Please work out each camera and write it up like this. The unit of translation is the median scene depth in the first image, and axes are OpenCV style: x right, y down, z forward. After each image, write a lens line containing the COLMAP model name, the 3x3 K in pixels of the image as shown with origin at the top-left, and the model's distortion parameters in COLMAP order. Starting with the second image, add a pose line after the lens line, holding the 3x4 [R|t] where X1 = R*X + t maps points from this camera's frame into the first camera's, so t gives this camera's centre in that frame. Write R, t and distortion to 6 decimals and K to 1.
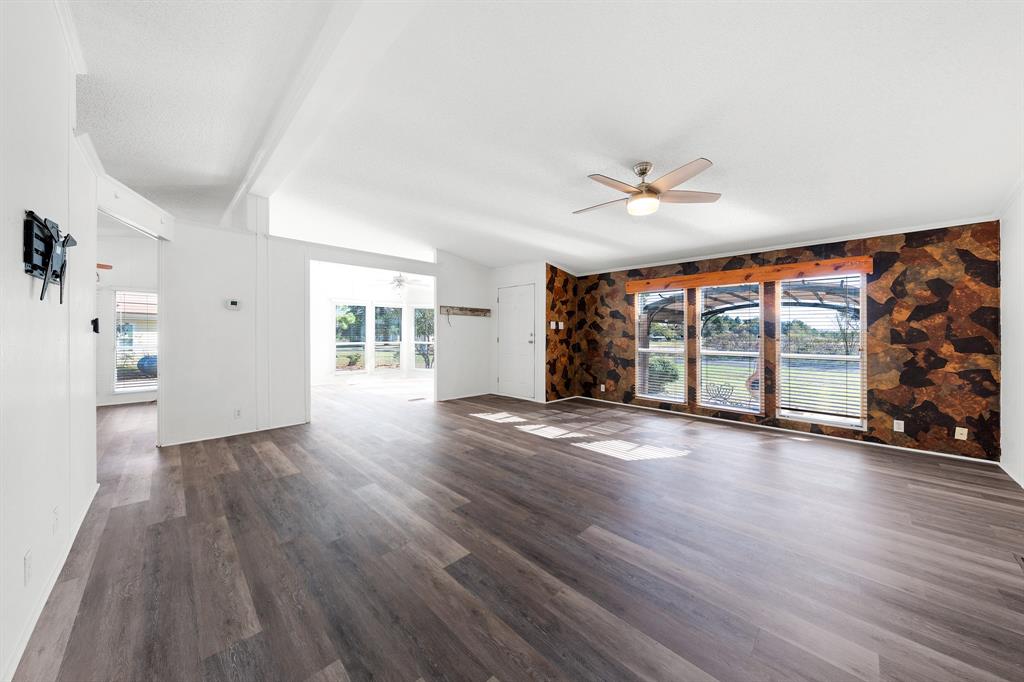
lens RADIAL K [[347.1, 0, 515.2], [0, 347.1, 334.5], [0, 0, 1]] dist [-0.003281, 0.000525]
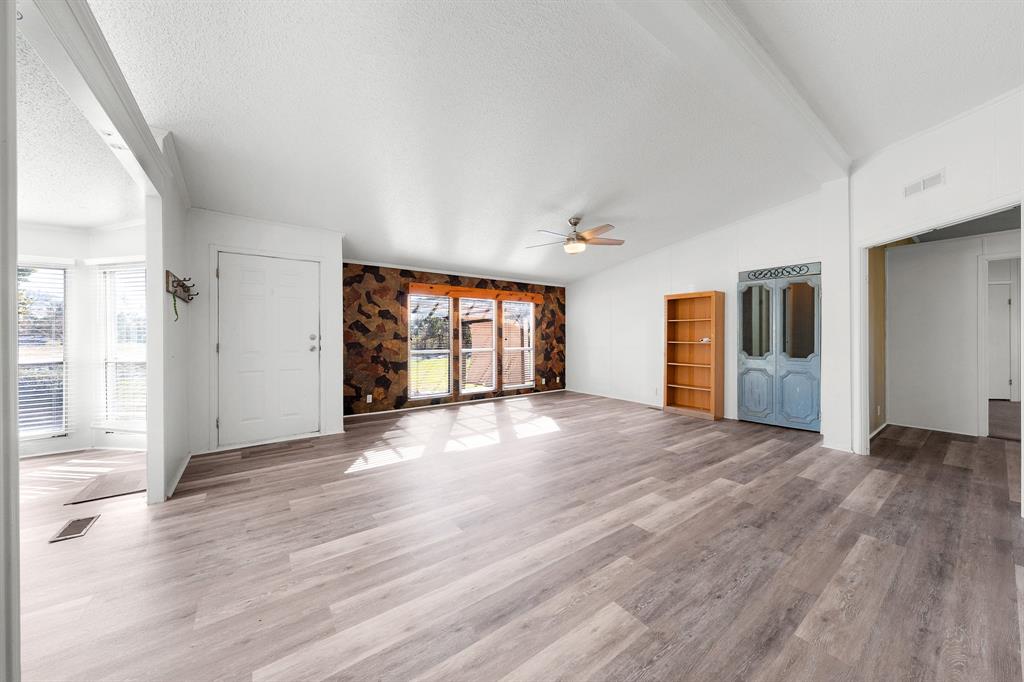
lens RADIAL K [[355.2, 0, 515.6], [0, 355.2, 333.7], [0, 0, 1]] dist [-0.002843, 0.000140]
pose [[0.152992, 0.001716, 0.988226, -0.955218], [0.003733, 0.999990, -0.002314, -0.006785], [-0.988220, 0.004043, 0.152984, 0.864843]]
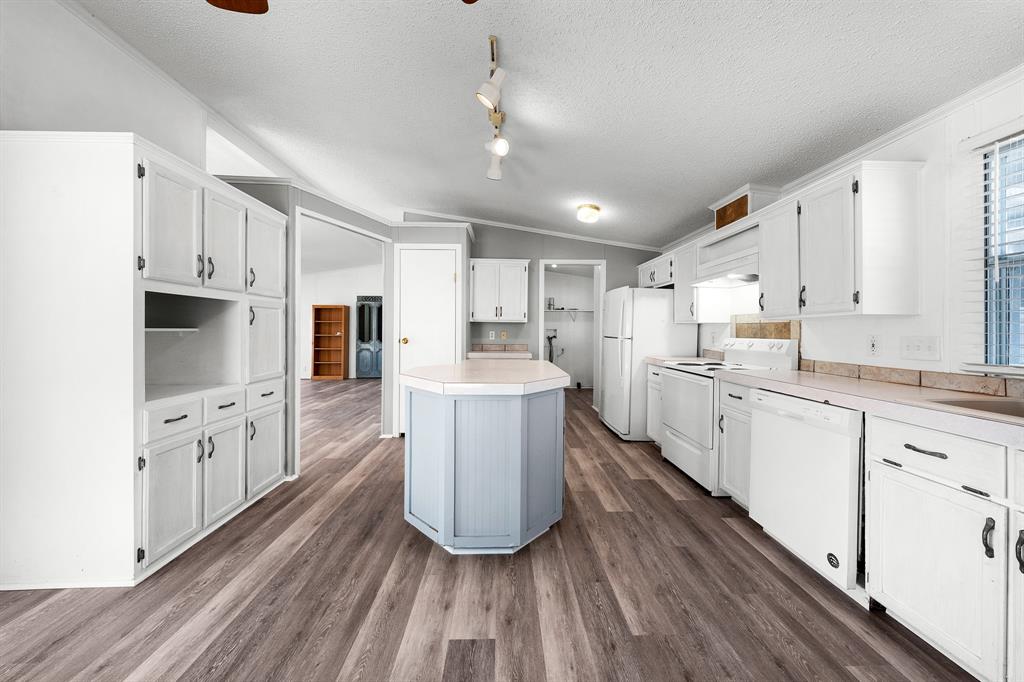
lens RADIAL K [[347.1, 0, 514.6], [0, 347.1, 333.0], [0, 0, 1]] dist [-0.003281, 0.000525]
pose [[-0.727655, -0.007142, 0.685906, -1.921678], [-0.002463, 0.999967, 0.007799, -0.007281], [-0.685939, 0.003986, -0.727648, 1.224559]]
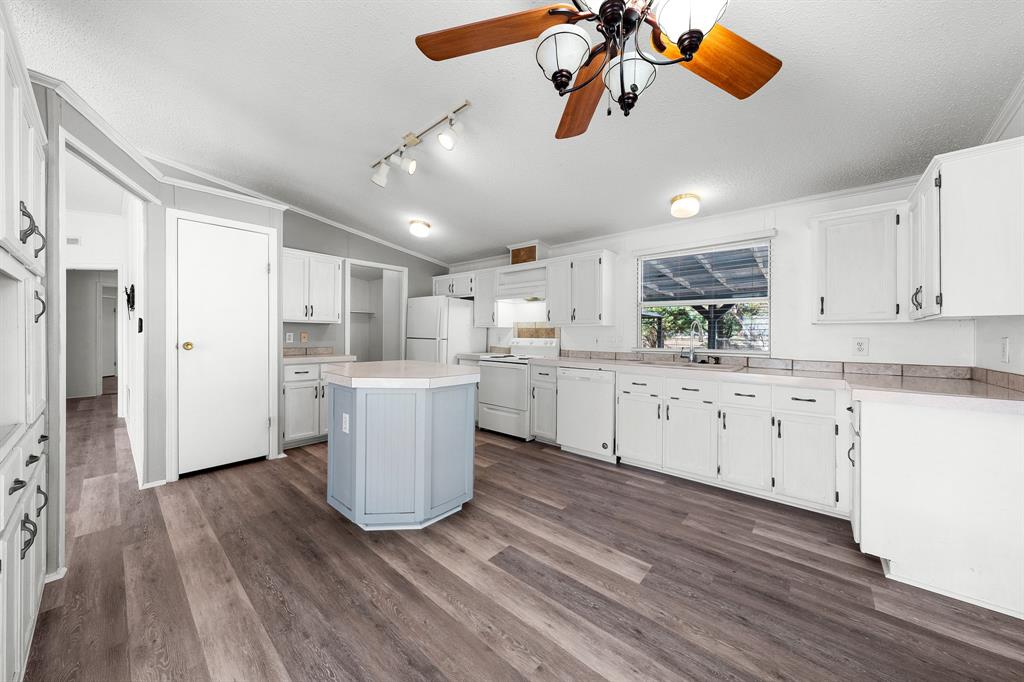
lens RADIAL K [[347.1, 0, 515.2], [0, 347.1, 342.4], [0, 0, 1]] dist [-0.003281, 0.000525]
pose [[-0.997618, -0.004836, -0.068812, -1.623791], [-0.006782, 0.999583, 0.028069, -0.008926], [0.068648, 0.028469, -0.997235, 1.502871]]
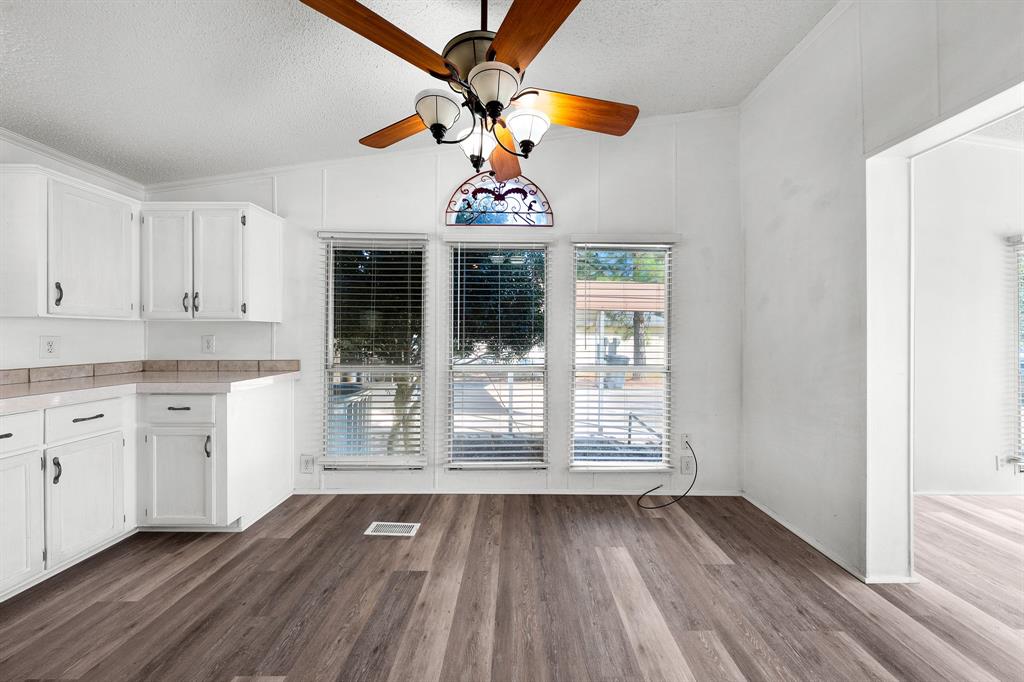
lens RADIAL K [[347.1, 0, 517.8], [0, 347.1, 334.7], [0, 0, 1]] dist [-0.003281, 0.000525]
pose [[0.706144, -0.001265, -0.708067, -1.425493], [-0.010154, 0.999877, -0.011912, -0.005806], [0.707995, 0.015602, 0.706045, 0.981909]]
